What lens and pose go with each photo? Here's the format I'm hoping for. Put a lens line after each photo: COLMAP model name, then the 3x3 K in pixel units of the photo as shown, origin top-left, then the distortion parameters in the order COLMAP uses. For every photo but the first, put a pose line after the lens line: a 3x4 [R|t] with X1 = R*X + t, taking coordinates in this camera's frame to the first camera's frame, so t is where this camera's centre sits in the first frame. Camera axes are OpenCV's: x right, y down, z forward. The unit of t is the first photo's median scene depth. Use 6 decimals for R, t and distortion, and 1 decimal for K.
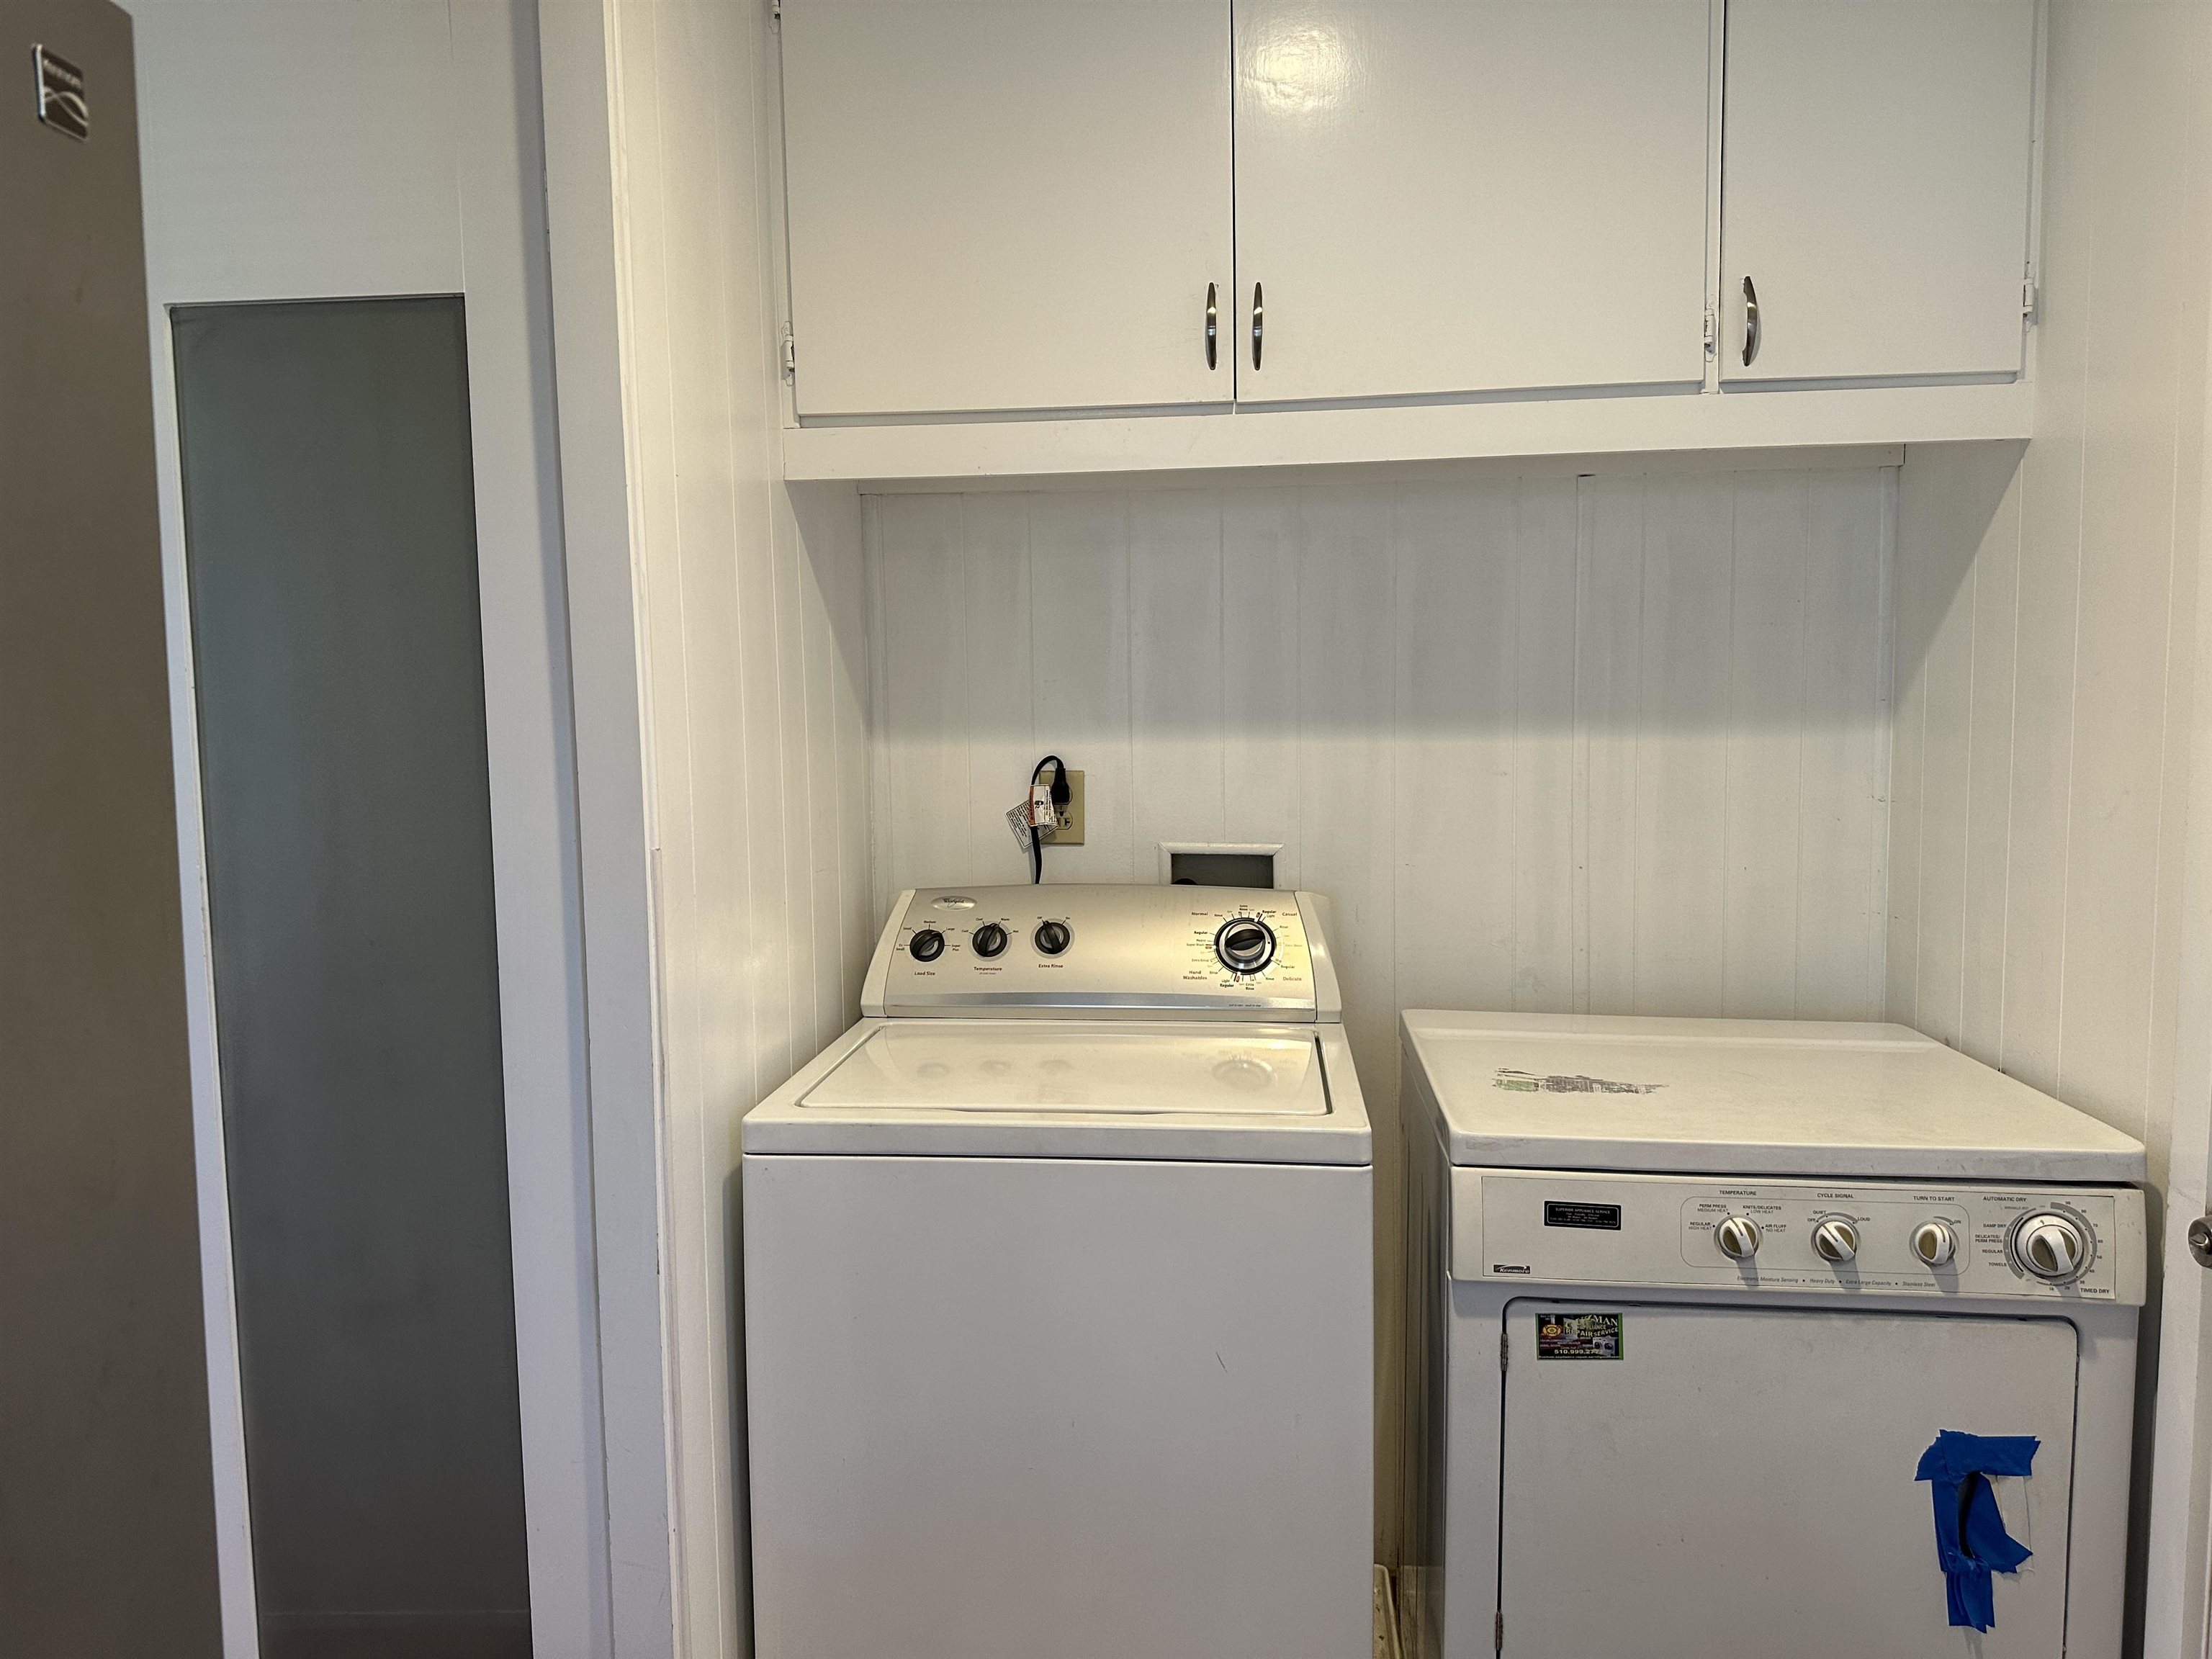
lens RADIAL K [[1545.7, 0, 1087.9], [0, 1545.7, 834.7], [0, 0, 1]] dist [0.071667, -0.075197]
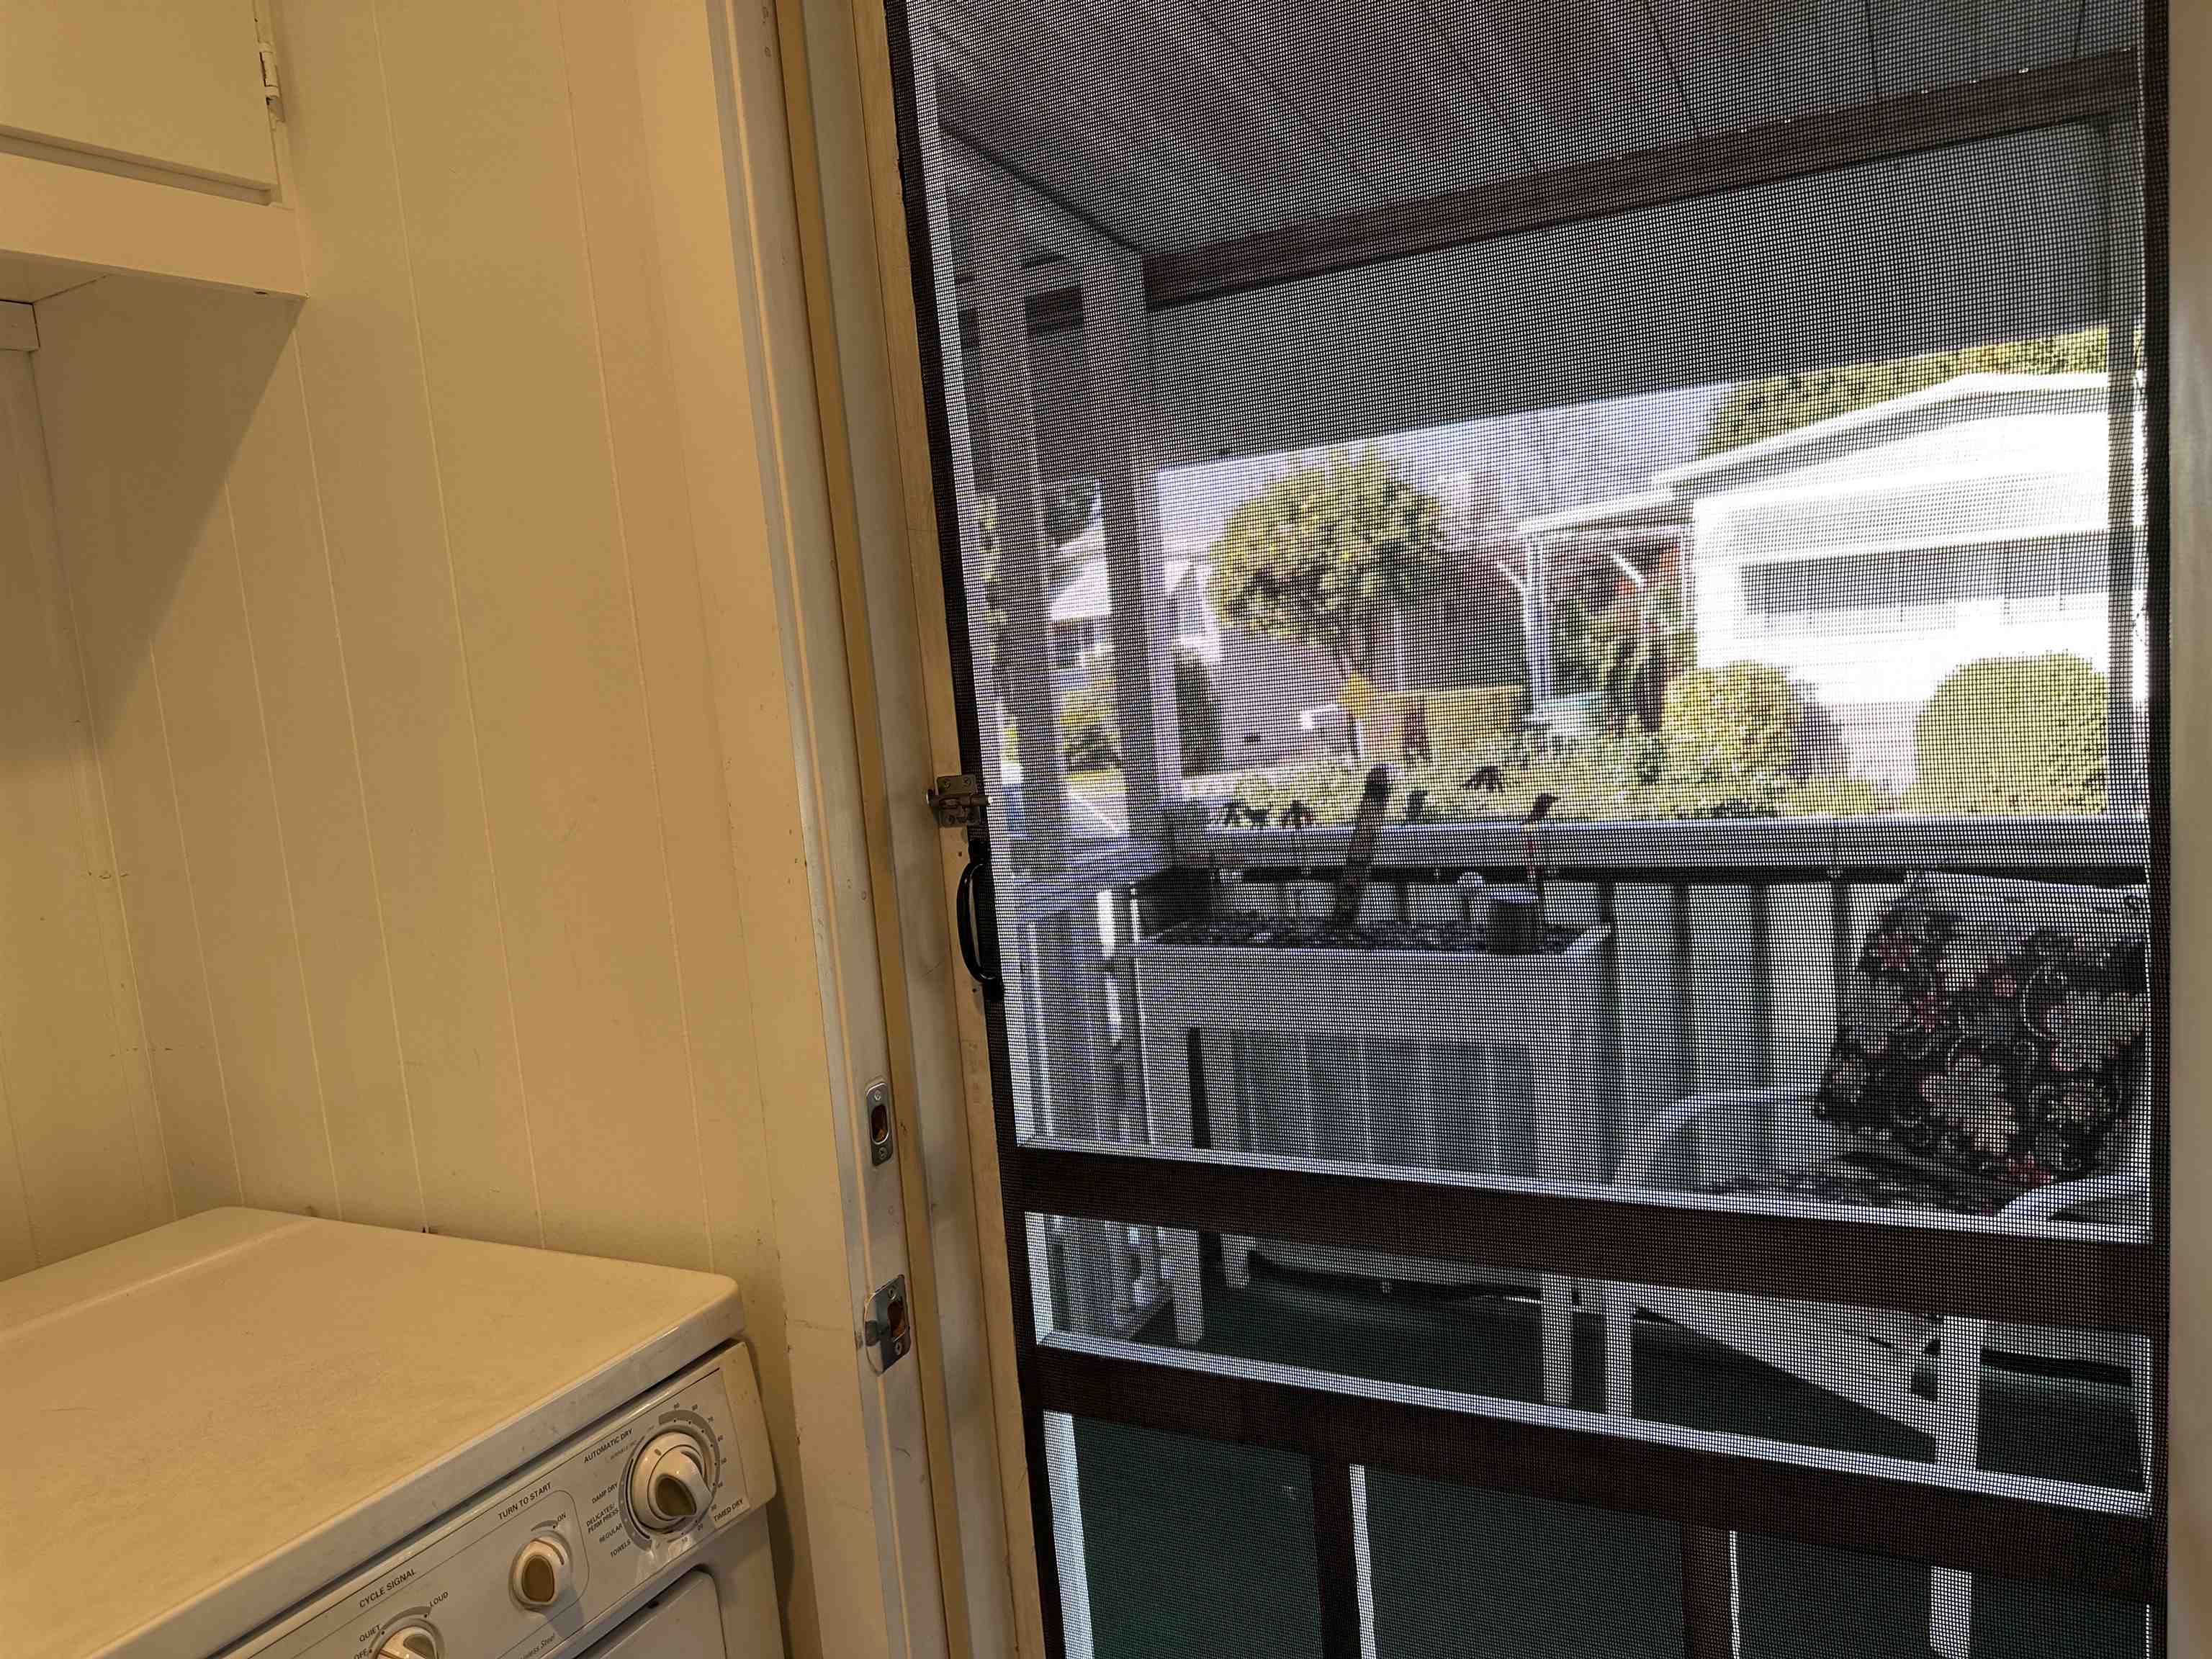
lens RADIAL K [[1545.7, 0, 1106.1], [0, 1545.7, 850.2], [0, 0, 1]] dist [0.071667, -0.075197]
pose [[0.378751, -0.137218, 0.915270, 0.086878], [0.159368, 0.983845, 0.081550, -0.023206], [-0.911674, 0.114977, 0.394500, 0.435716]]
